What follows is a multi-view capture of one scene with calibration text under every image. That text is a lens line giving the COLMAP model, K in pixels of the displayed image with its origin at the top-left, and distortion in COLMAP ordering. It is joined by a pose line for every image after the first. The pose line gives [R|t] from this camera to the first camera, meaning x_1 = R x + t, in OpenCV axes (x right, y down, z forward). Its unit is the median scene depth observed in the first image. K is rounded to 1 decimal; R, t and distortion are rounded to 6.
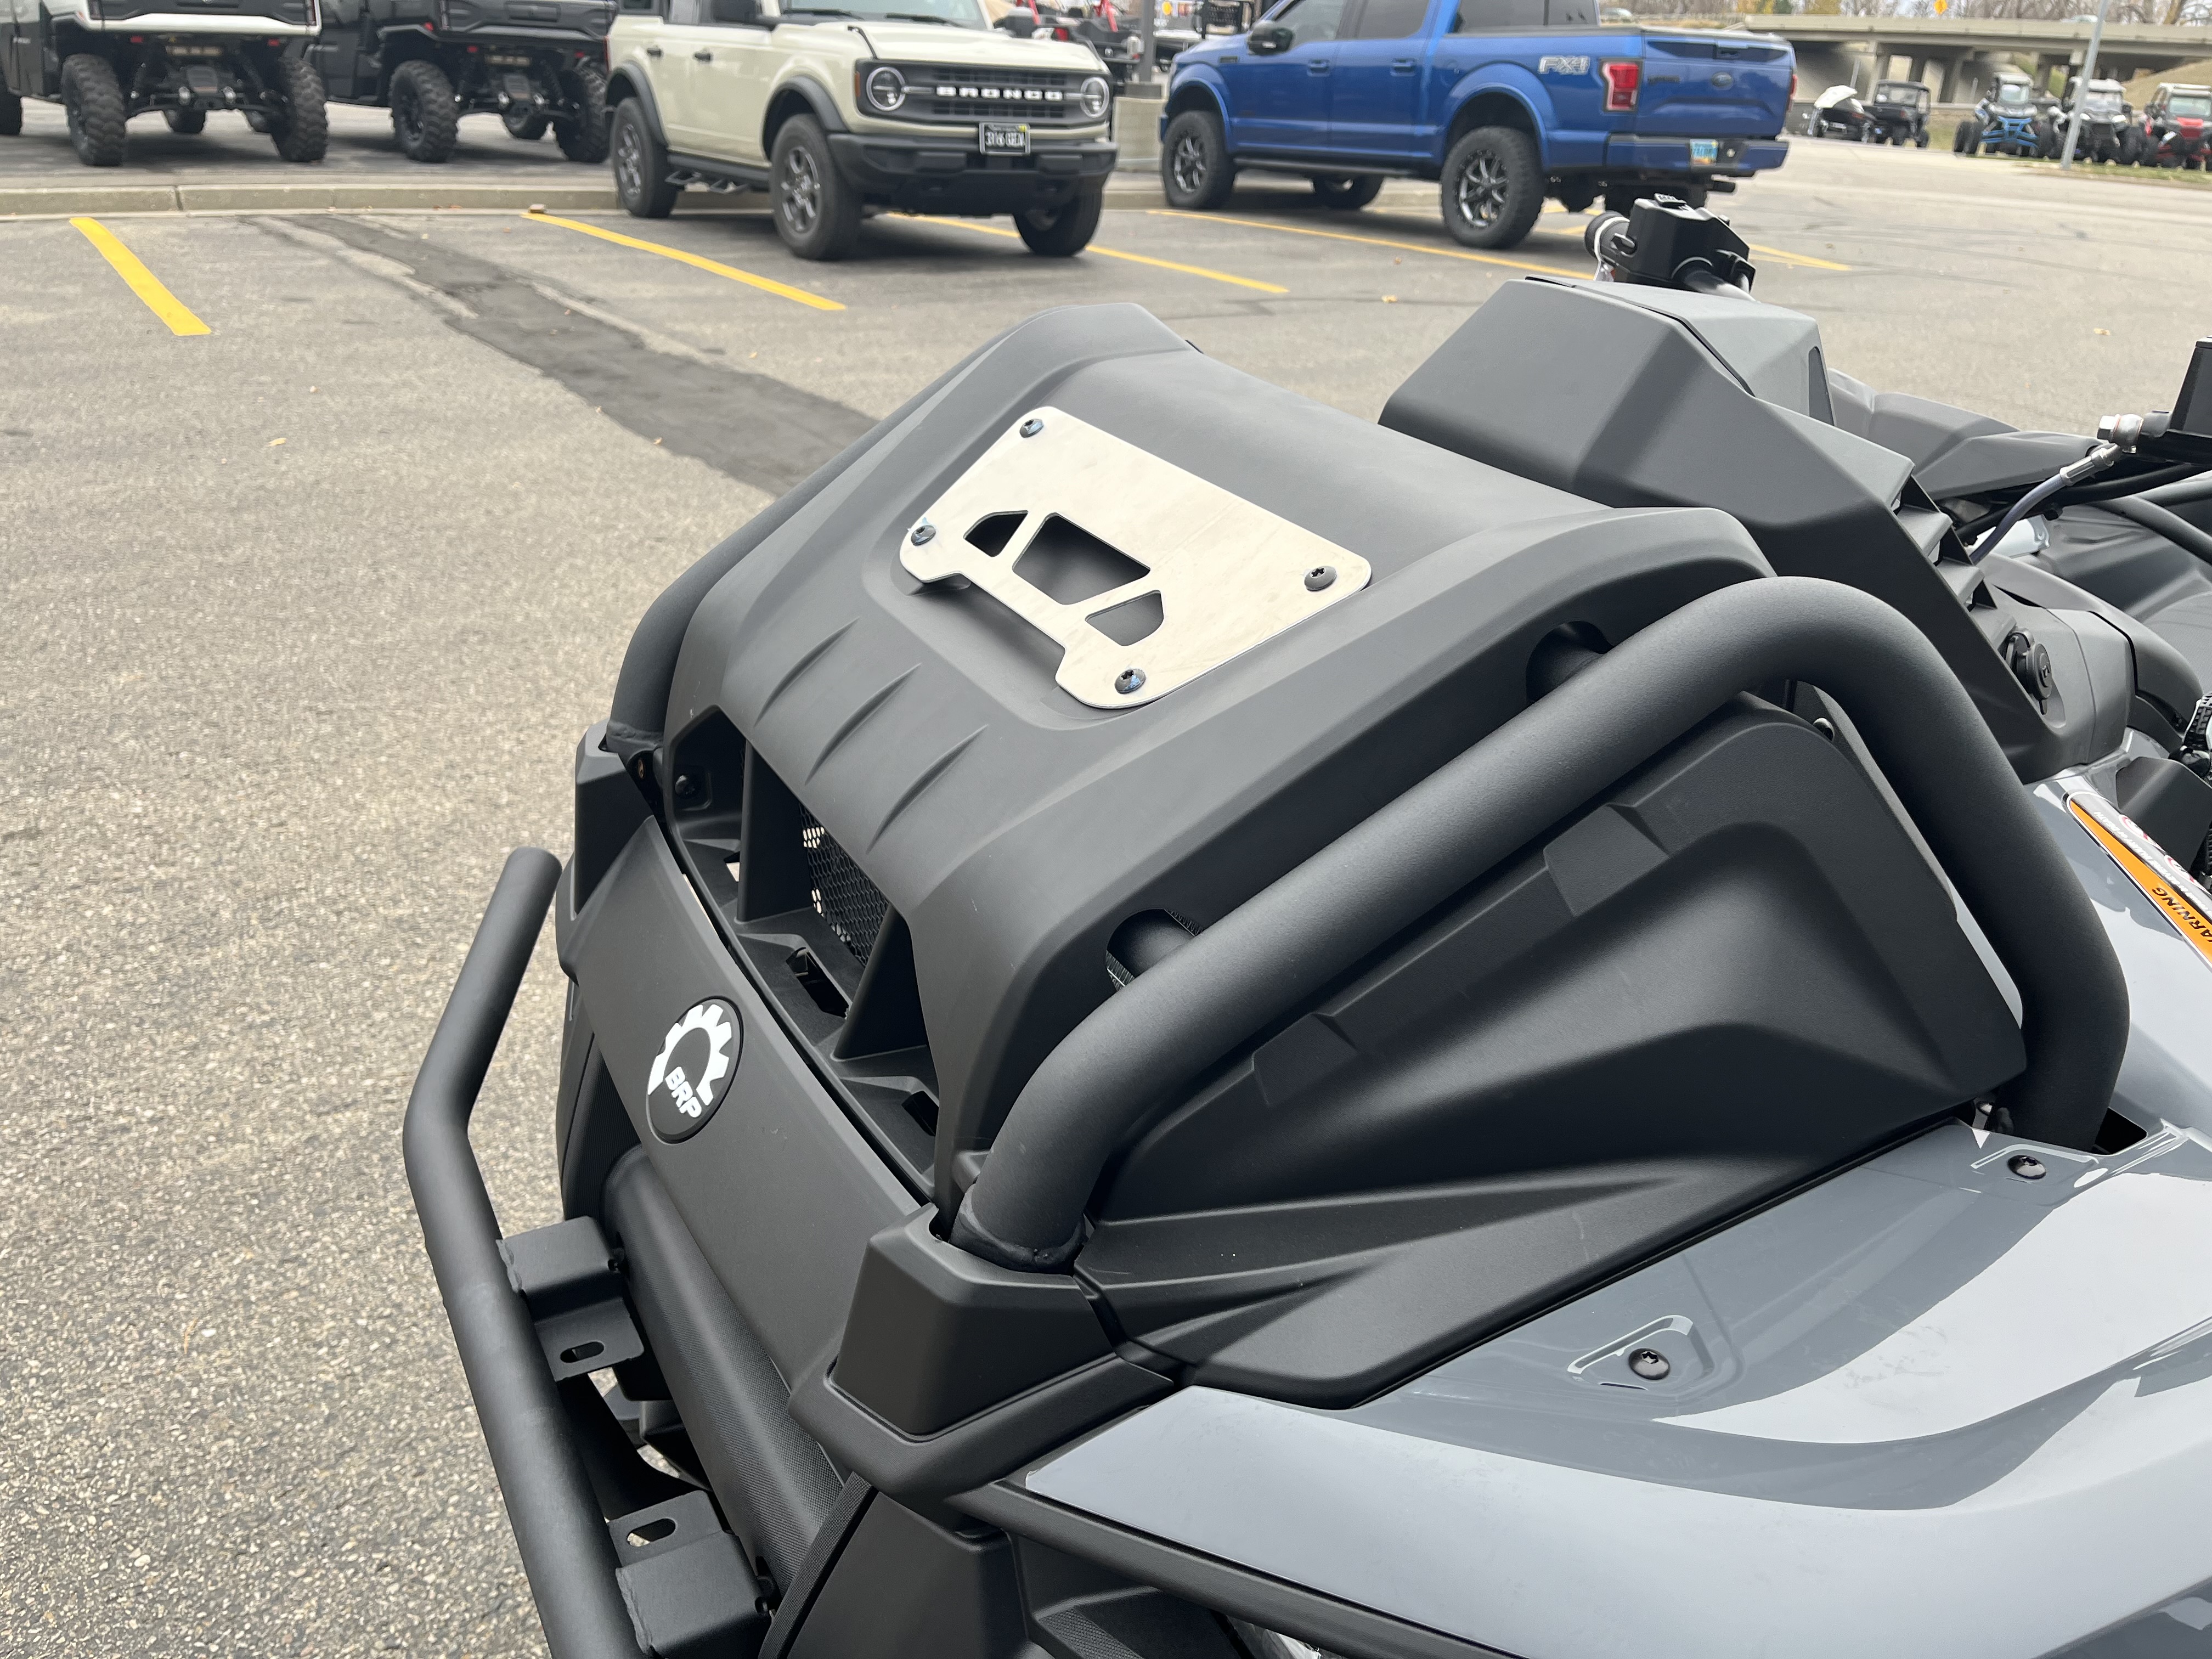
lens RADIAL K [[1674.0, 0, 1109.7], [0, 1674.0, 781.2], [0, 0, 1]] dist [0.067844, -0.102351]
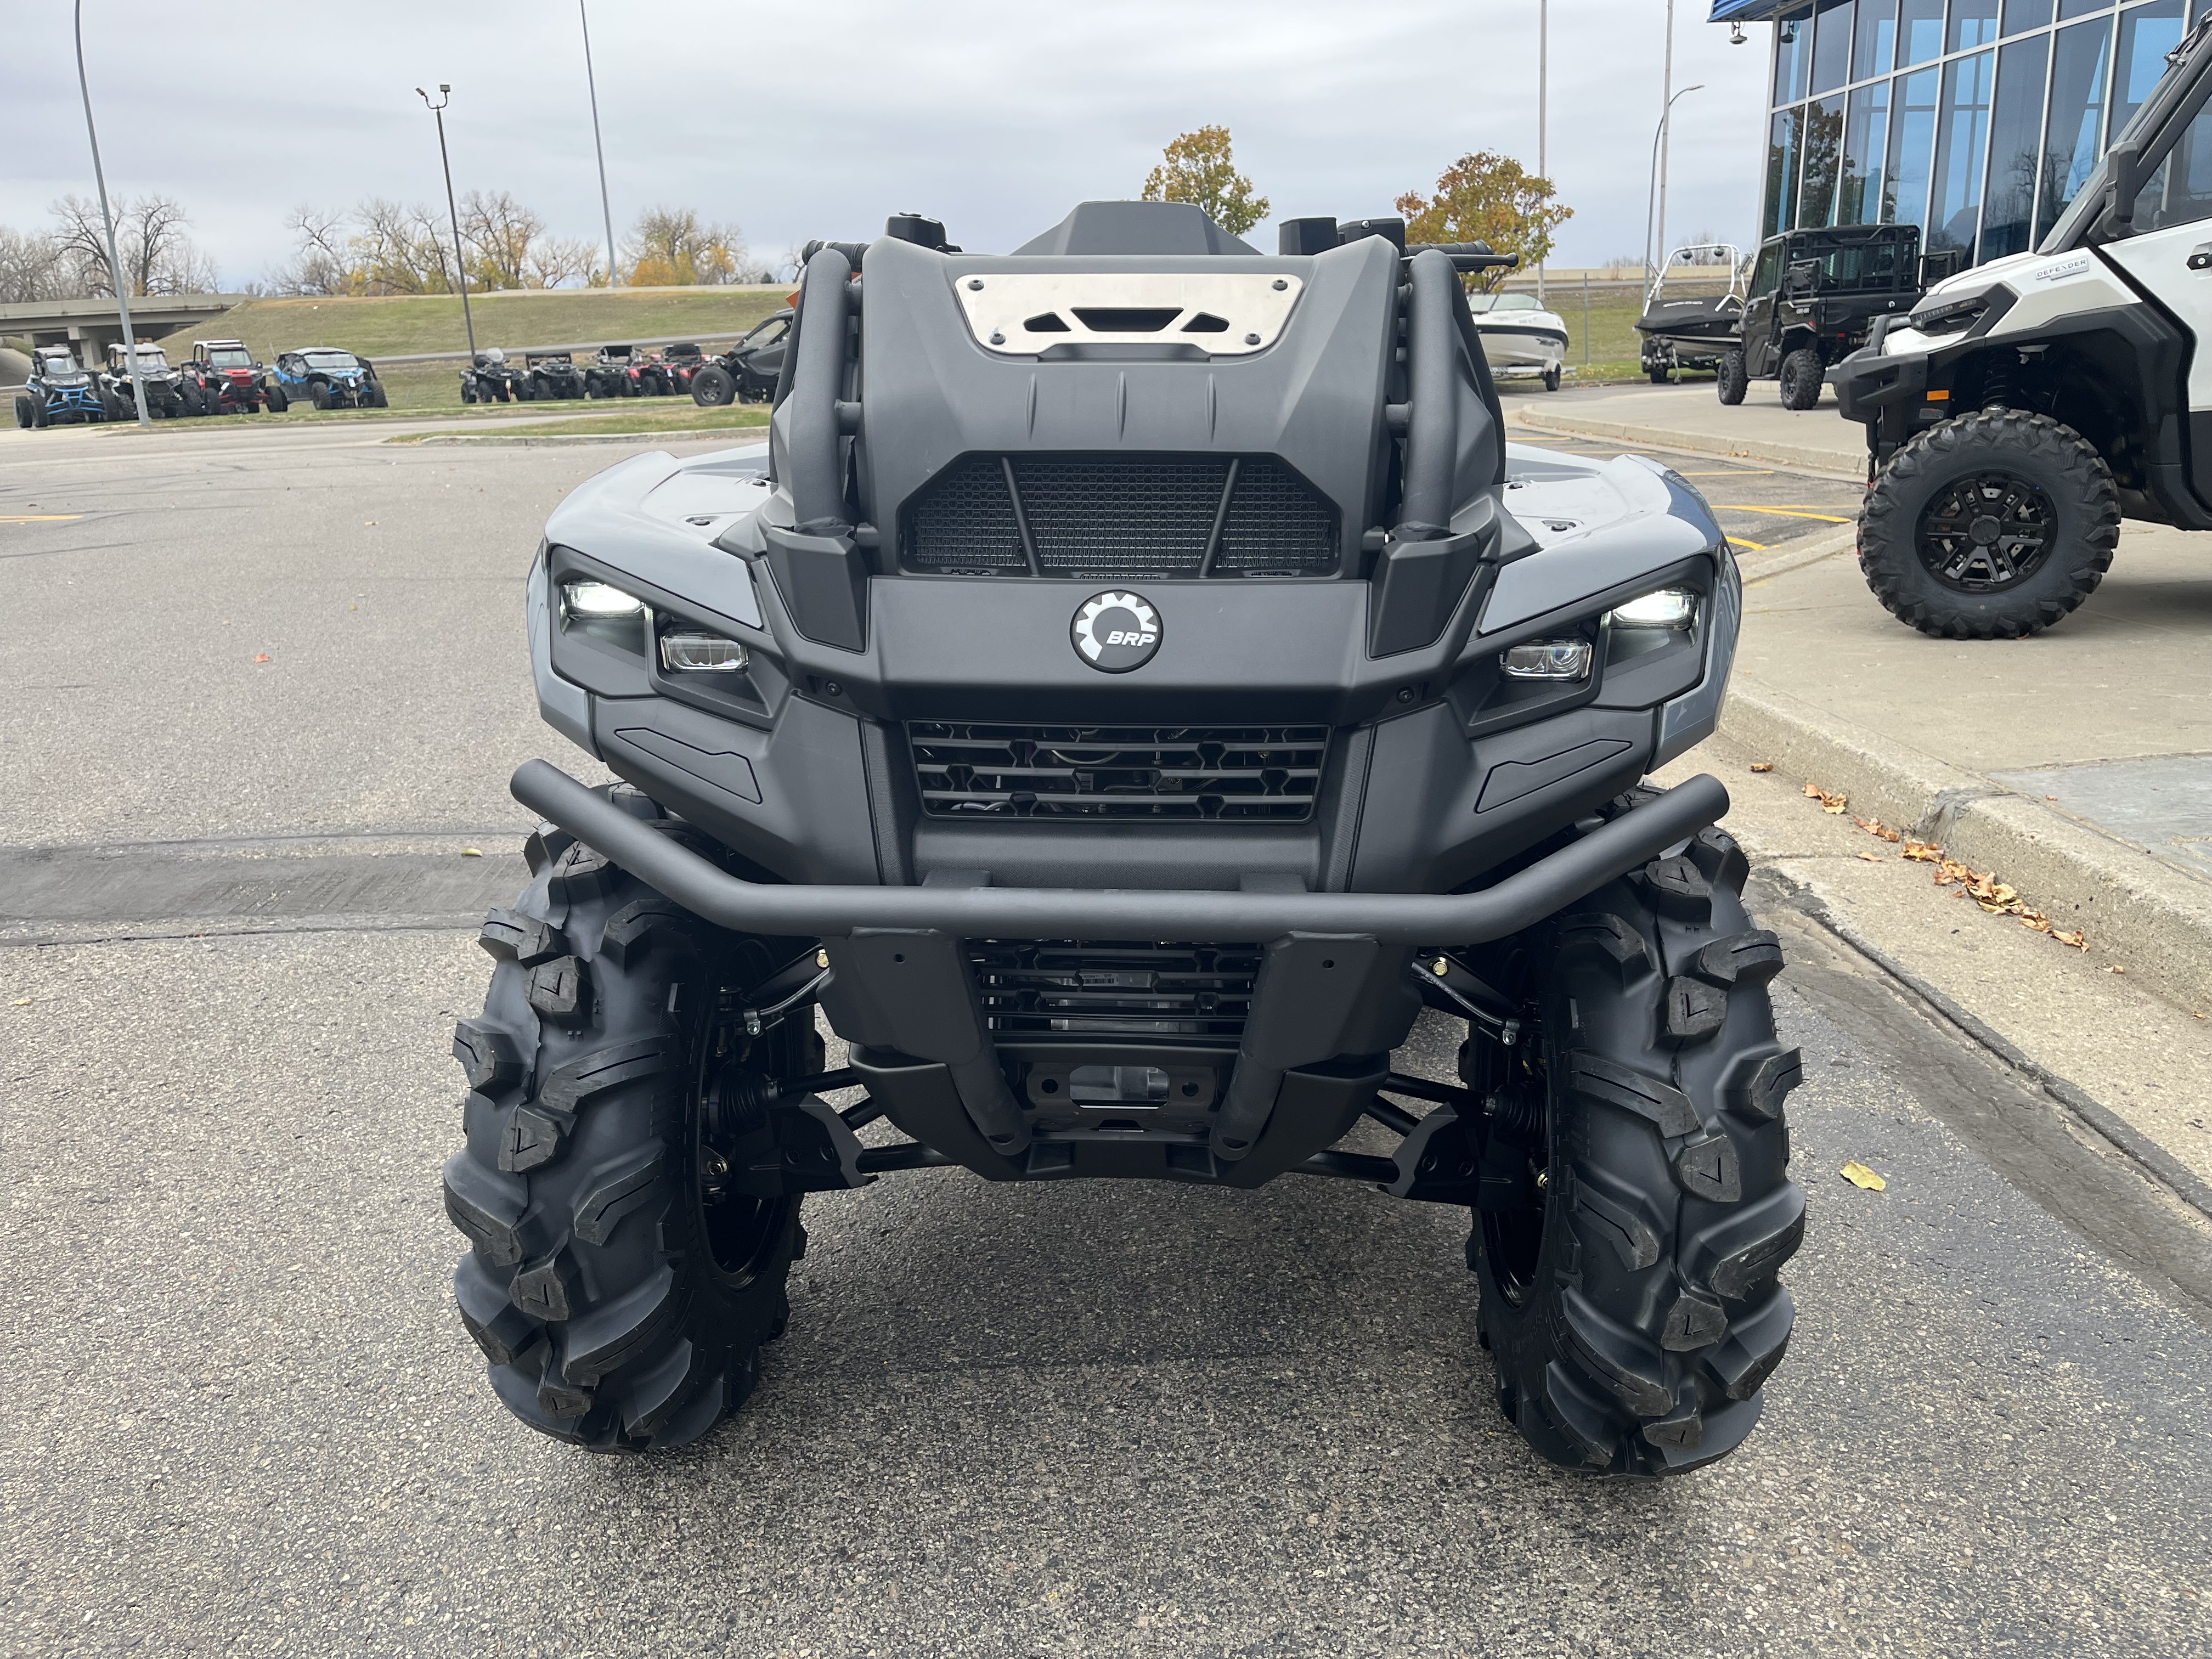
lens RADIAL K [[1640.5, 0, 1172.6], [0, 1640.5, 833.5], [0, 0, 1]] dist [0.044422, -0.088799]
pose [[0.488141, -0.311152, 0.815416, -0.137542], [0.395704, 0.911647, 0.110988, 0.016833], [-0.777906, 0.268485, 0.568136, 0.008669]]
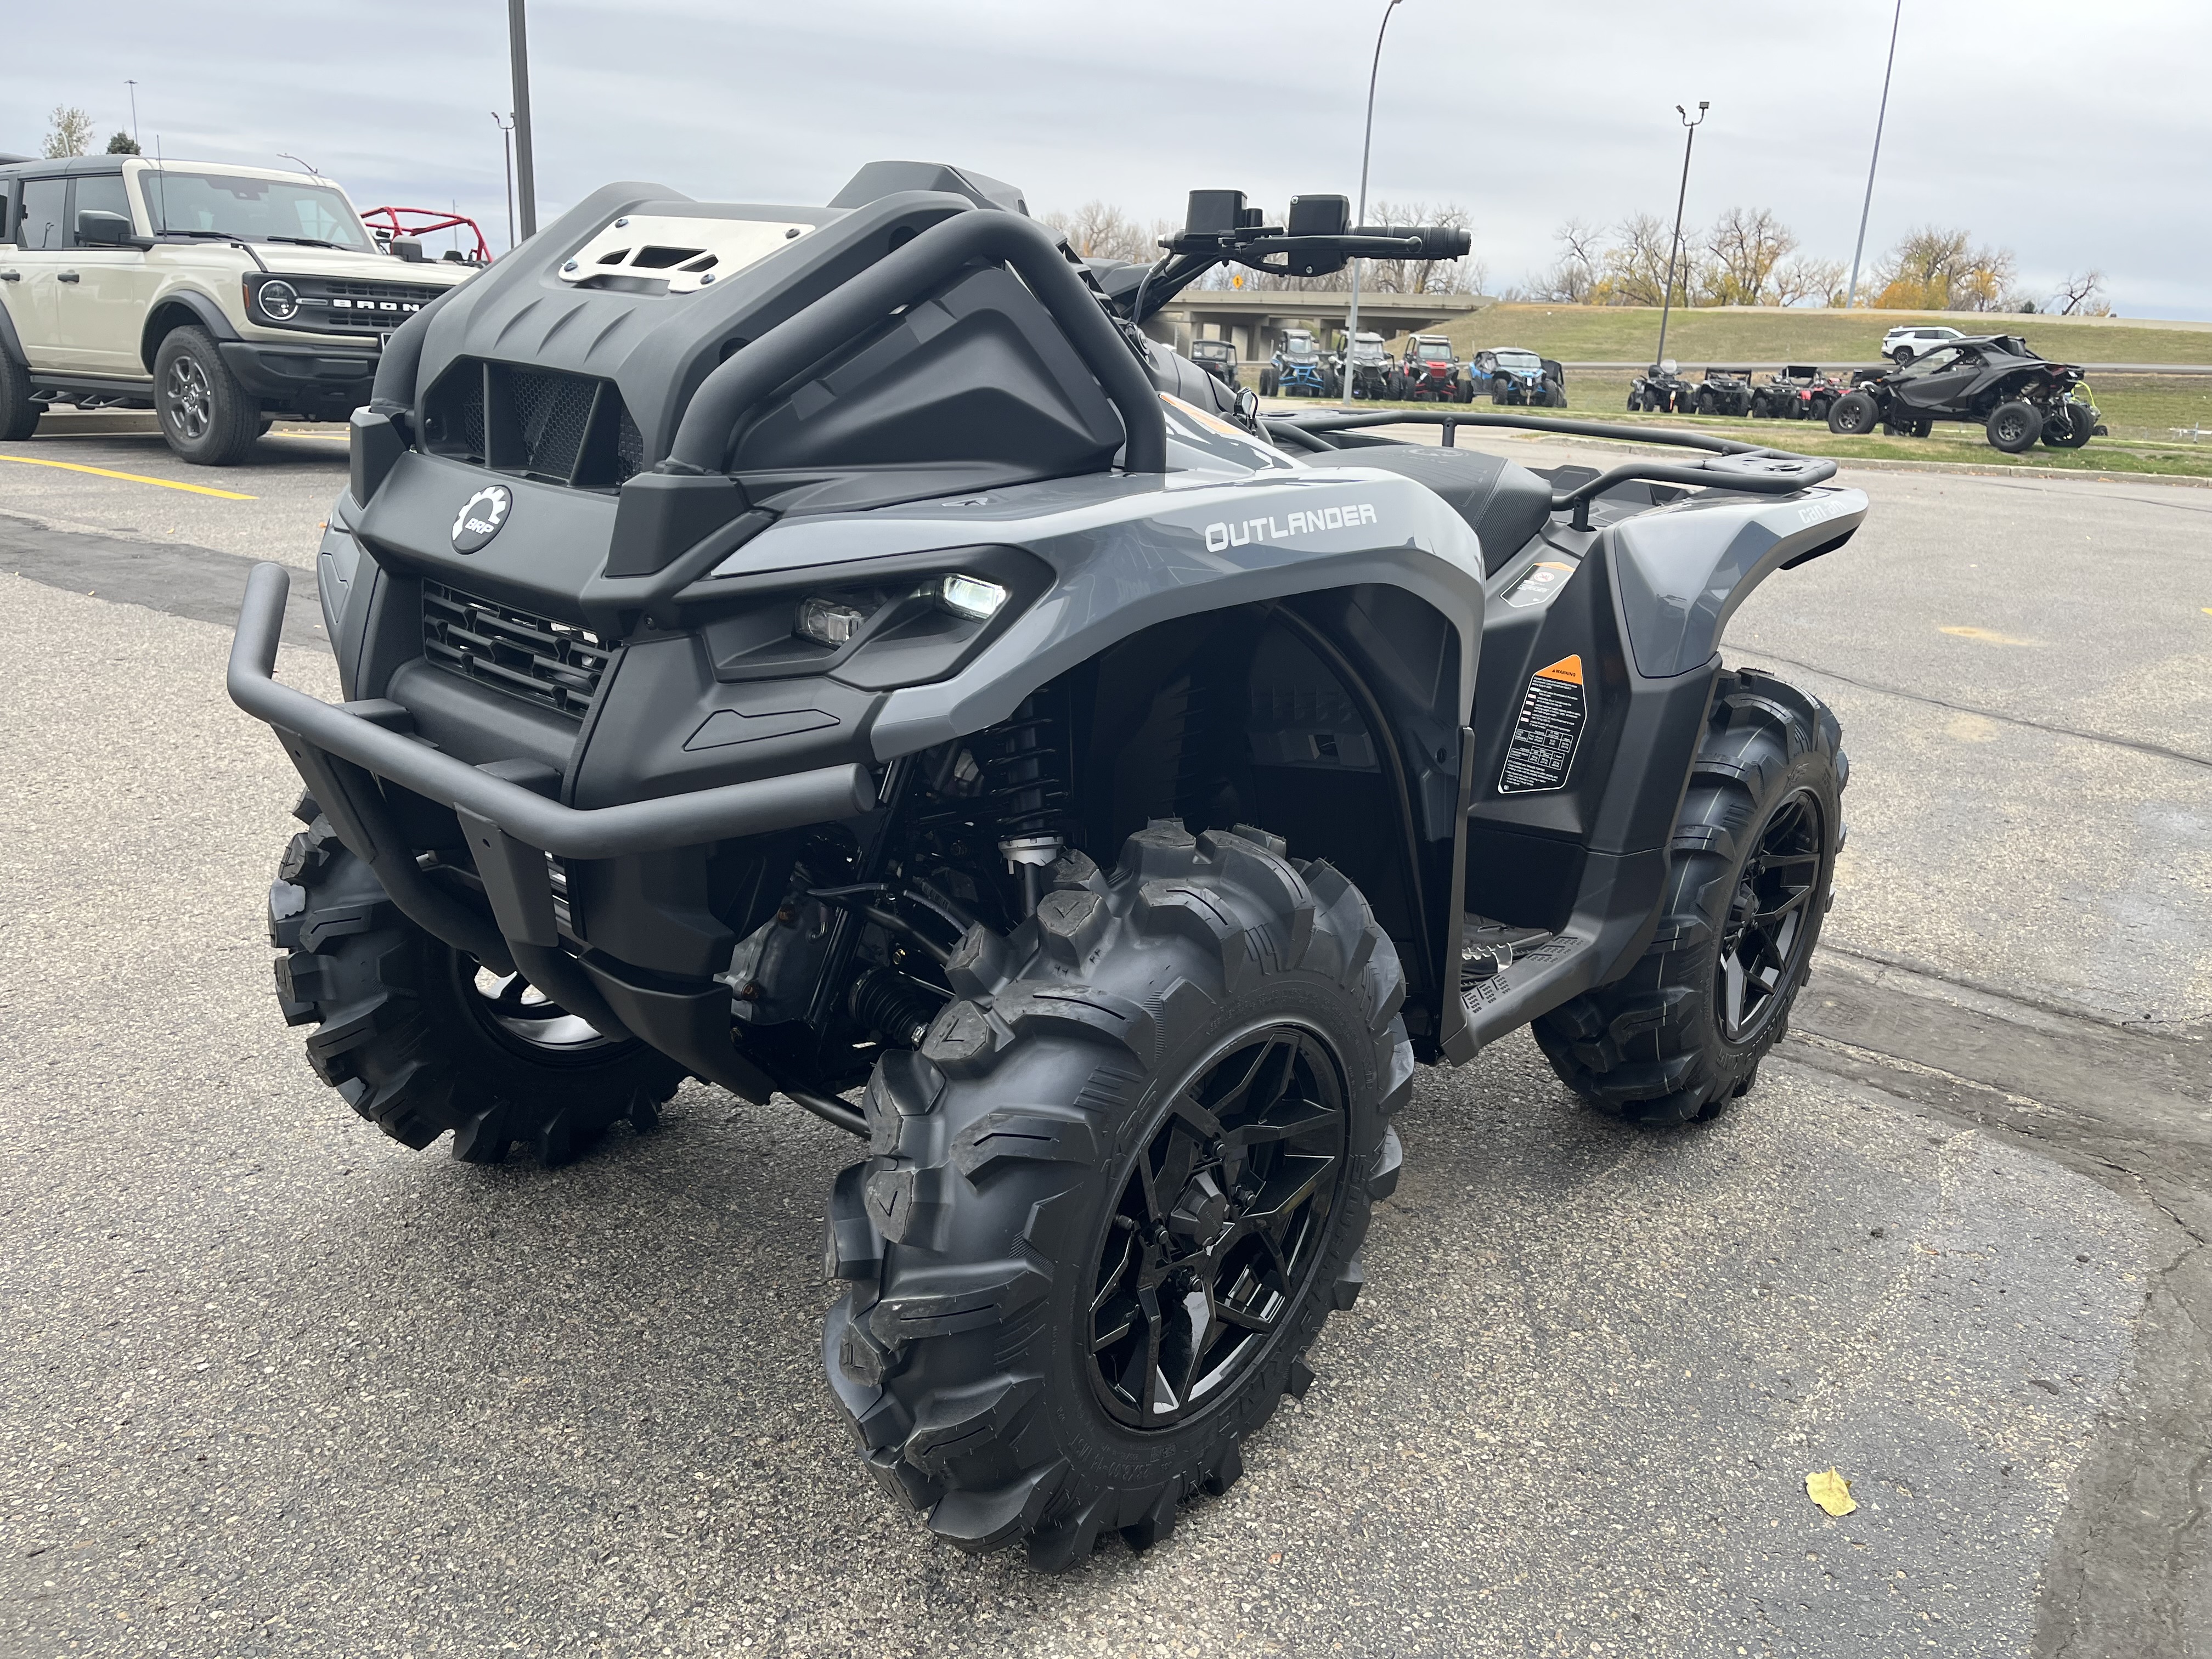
lens RADIAL K [[1674.0, 0, 1109.7], [0, 1674.0, 781.2], [0, 0, 1]] dist [0.067844, -0.102351]
pose [[0.940283, -0.091320, 0.327916, -0.020121], [0.136207, 0.983795, -0.116595, 0.066366], [-0.311955, 0.154297, 0.937484, -0.079425]]
